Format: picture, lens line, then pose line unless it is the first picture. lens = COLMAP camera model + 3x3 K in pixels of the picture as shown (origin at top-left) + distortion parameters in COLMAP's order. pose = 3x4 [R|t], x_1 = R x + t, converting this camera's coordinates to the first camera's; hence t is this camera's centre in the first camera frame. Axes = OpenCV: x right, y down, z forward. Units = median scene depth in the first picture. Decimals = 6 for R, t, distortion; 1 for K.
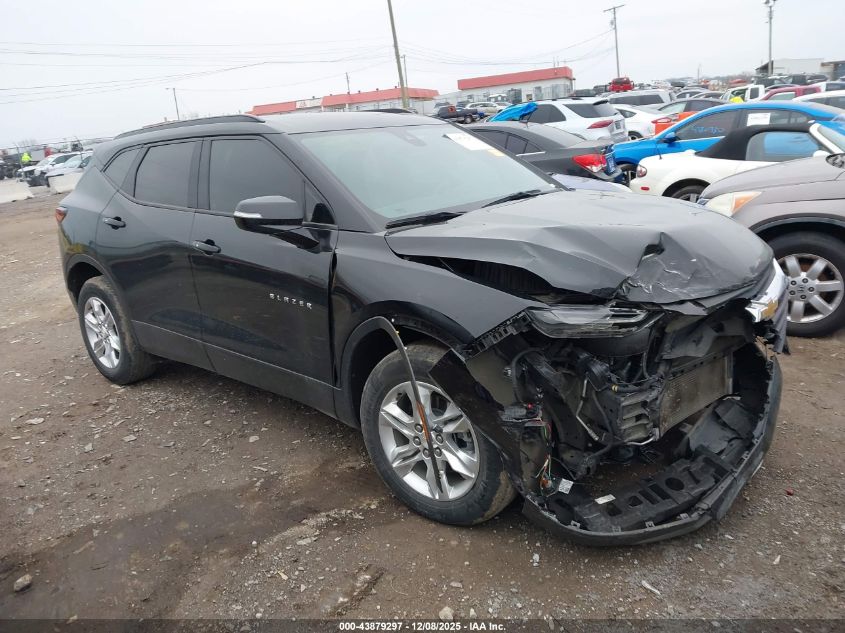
lens RADIAL K [[661.5, 0, 420.2], [0, 661.5, 312.2], [0, 0, 1]] dist [0.029755, -0.031931]
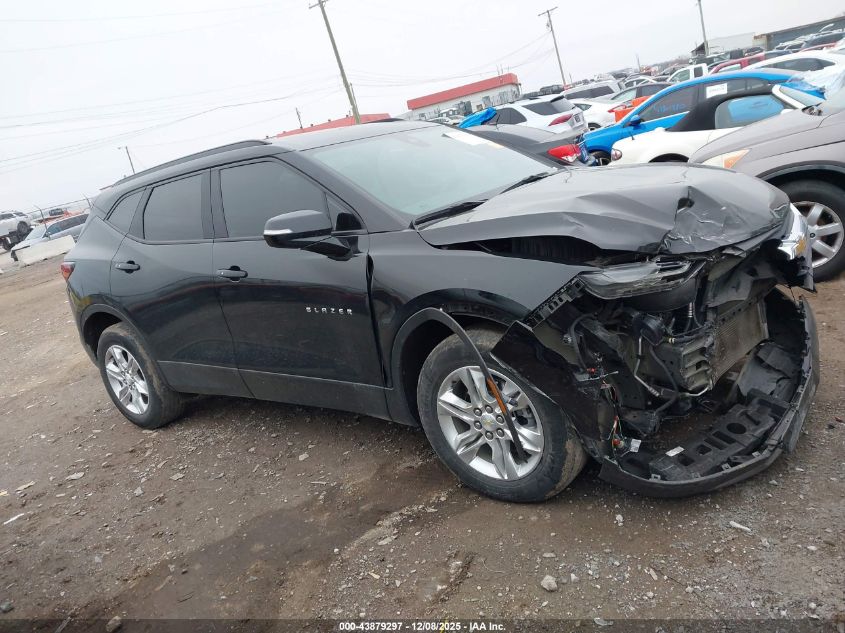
lens RADIAL K [[661.5, 0, 415.8], [0, 661.5, 314.3], [0, 0, 1]] dist [0.029755, -0.031931]
pose [[0.988918, -0.145067, 0.031587, -0.100452], [0.145964, 0.988887, -0.028231, 0.037139], [-0.027141, 0.032528, 0.999102, -0.014048]]
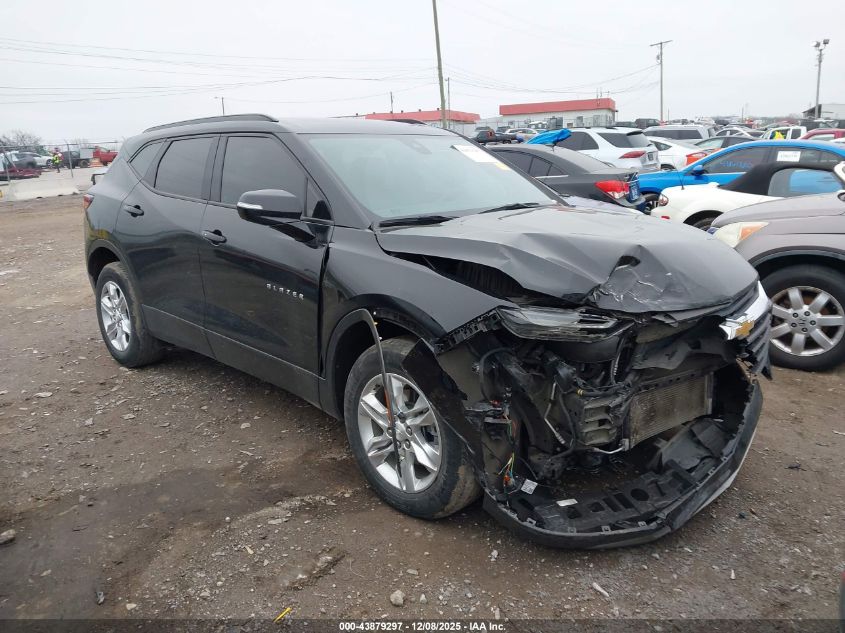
lens RADIAL K [[661.5, 0, 422.5], [0, 661.5, 314.6], [0, 0, 1]] dist [0.029755, -0.031931]
pose [[0.996494, 0.070849, -0.044488, 0.069874], [-0.072090, 0.997034, -0.026950, 0.032414], [0.042447, 0.030063, 0.998646, -0.029325]]
